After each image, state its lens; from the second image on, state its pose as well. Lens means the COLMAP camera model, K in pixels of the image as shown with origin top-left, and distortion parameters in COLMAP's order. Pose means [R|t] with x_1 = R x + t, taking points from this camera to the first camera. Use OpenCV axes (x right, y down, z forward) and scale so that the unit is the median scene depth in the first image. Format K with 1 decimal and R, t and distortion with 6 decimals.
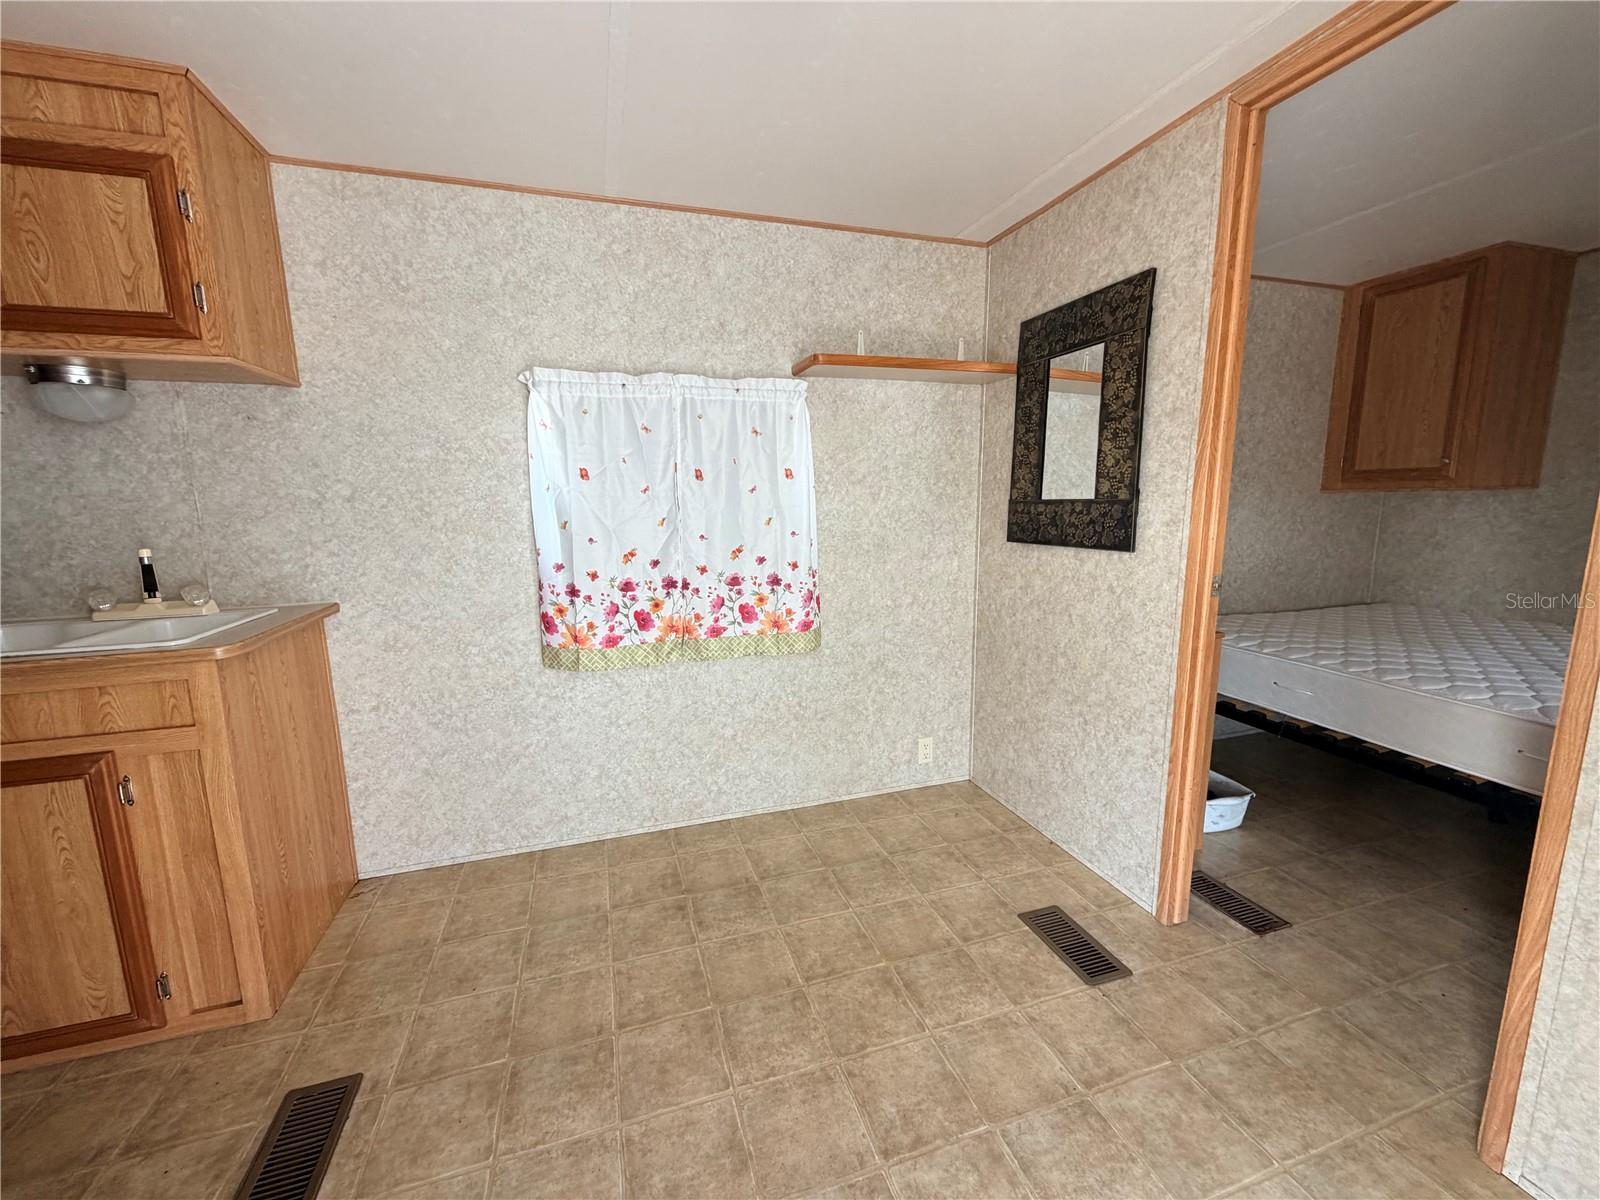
lens RADIAL K [[638.3, 0, 794.6], [0, 638.3, 601.6], [0, 0, 1]] dist [0.000414, -0.000045]
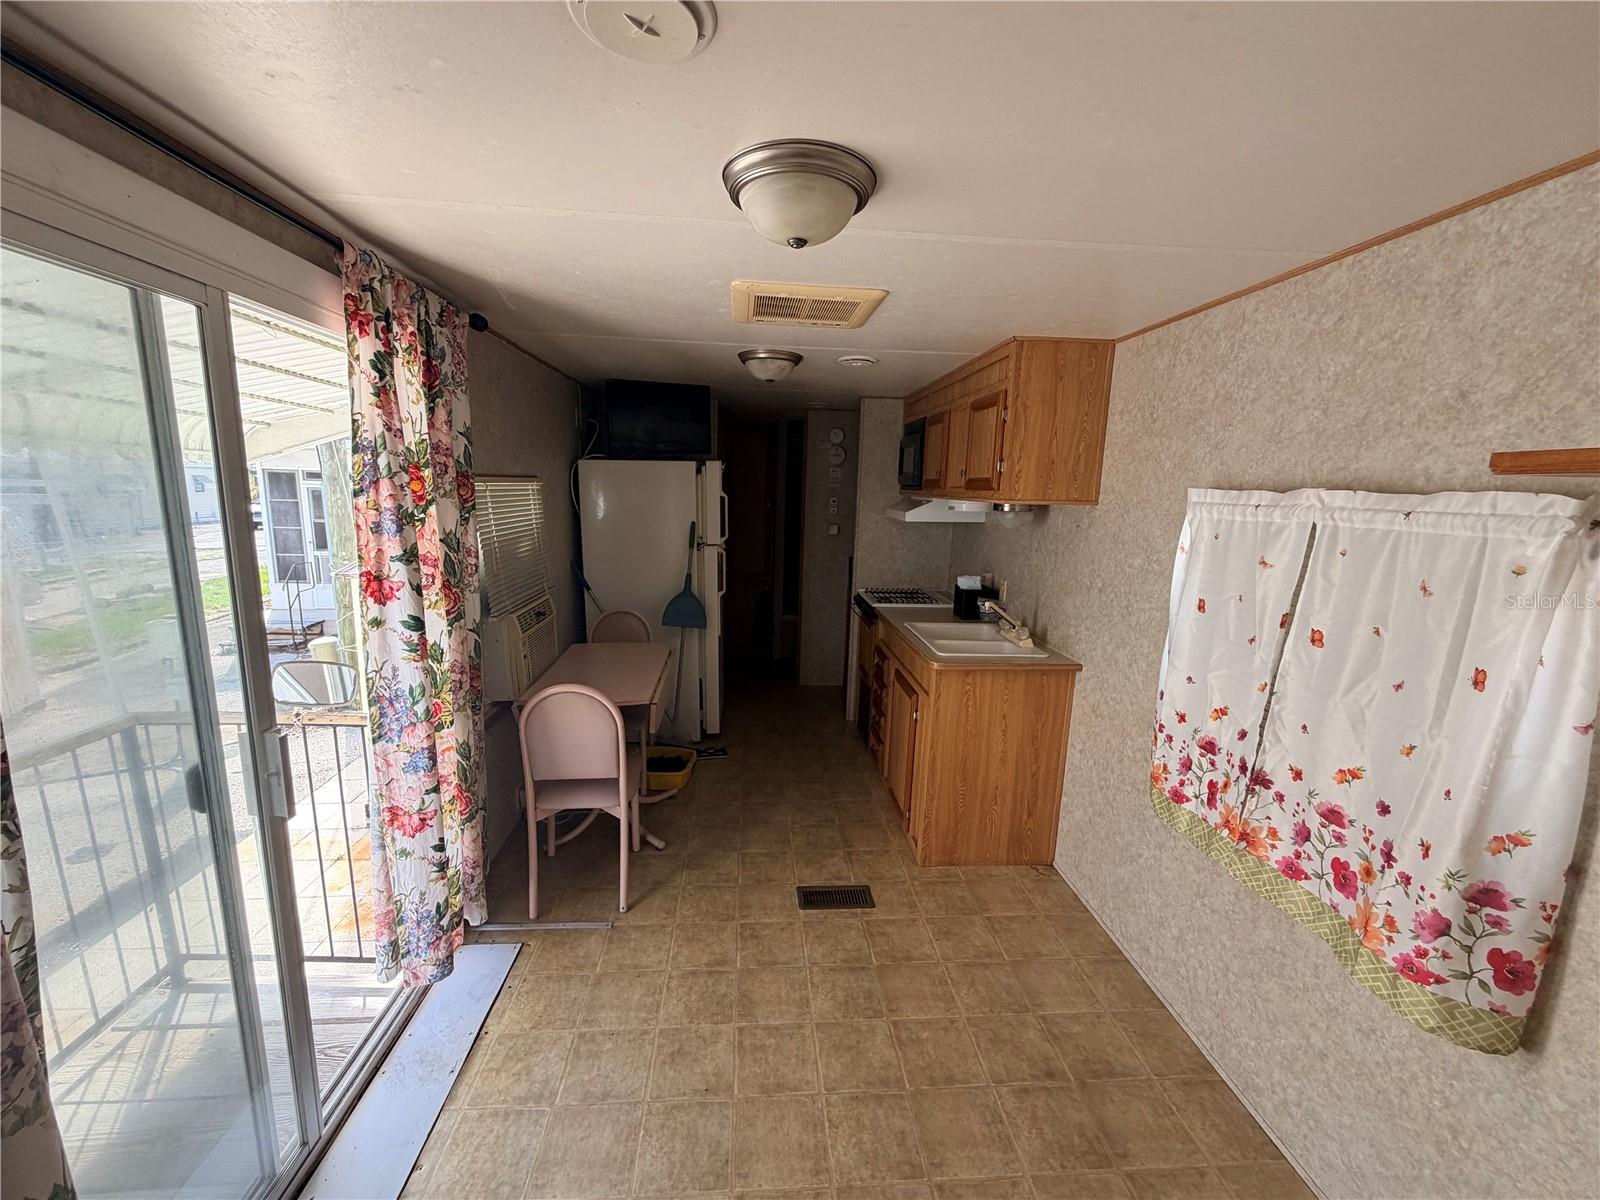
lens RADIAL K [[635.9, 0, 797.4], [0, 635.9, 603.4], [0, 0, 1]] dist [-0.002254, -0.000281]
pose [[-0.227740, 0.183891, -0.956200, 0.619065], [-0.184937, 0.955962, 0.227892, -0.295262], [0.955998, 0.228737, -0.183703, 0.623904]]
